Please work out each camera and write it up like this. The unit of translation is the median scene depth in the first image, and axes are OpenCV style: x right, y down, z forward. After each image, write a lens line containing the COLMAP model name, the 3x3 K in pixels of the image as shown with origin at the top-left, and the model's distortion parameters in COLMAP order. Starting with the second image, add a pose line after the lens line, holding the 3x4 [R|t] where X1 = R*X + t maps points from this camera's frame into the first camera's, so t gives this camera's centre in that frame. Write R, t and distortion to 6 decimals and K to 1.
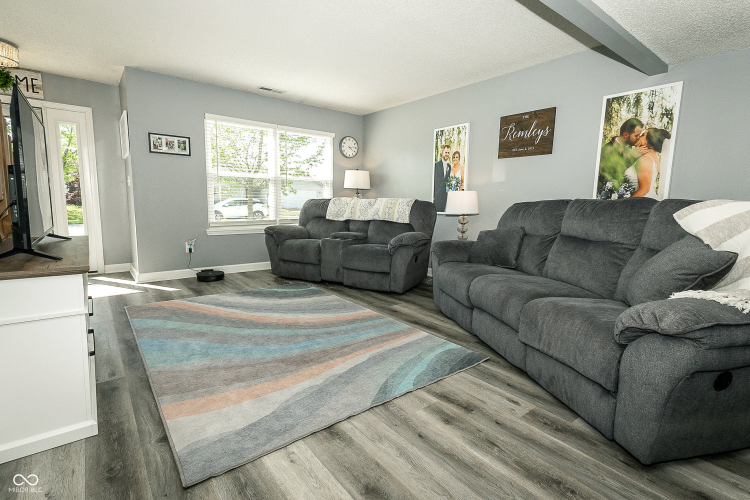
lens RADIAL K [[349.3, 0, 368.6], [0, 349.3, 242.7], [0, 0, 1]] dist [0.019716, -0.002861]
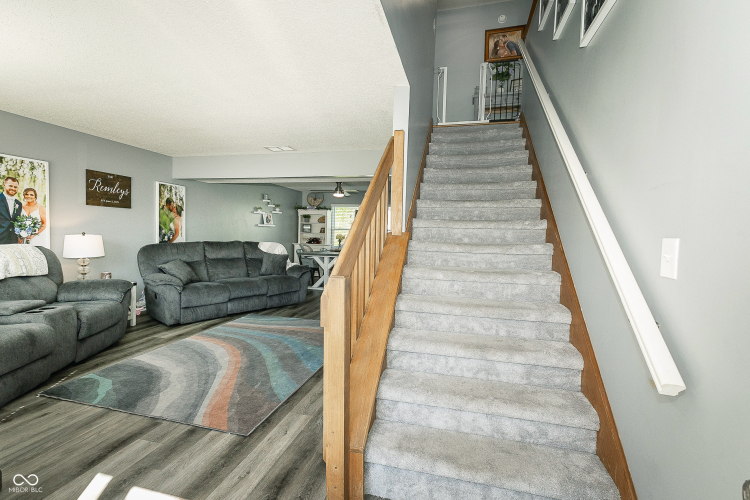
lens RADIAL K [[349.3, 0, 376.5], [0, 349.3, 248.1], [0, 0, 1]] dist [0.019716, -0.002861]
pose [[-0.607611, -0.066924, 0.791410, -1.152271], [0.061971, 0.989411, 0.131246, -0.202856], [-0.791814, 0.128791, -0.597030, 1.001600]]
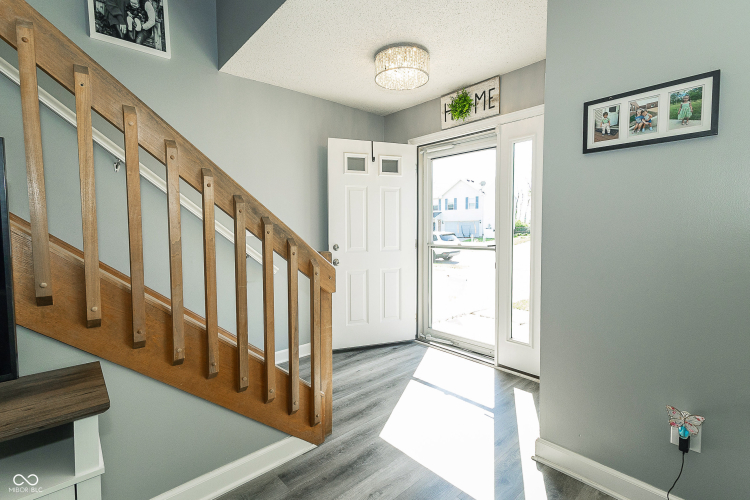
lens RADIAL K [[349.3, 0, 373.1], [0, 349.3, 245.1], [0, 0, 1]] dist [0.019716, -0.002861]
pose [[0.096480, 0.029474, -0.994898, -0.278952], [-0.108477, 0.993919, 0.018925, -0.151871], [0.989406, 0.106098, 0.099091, 0.821745]]
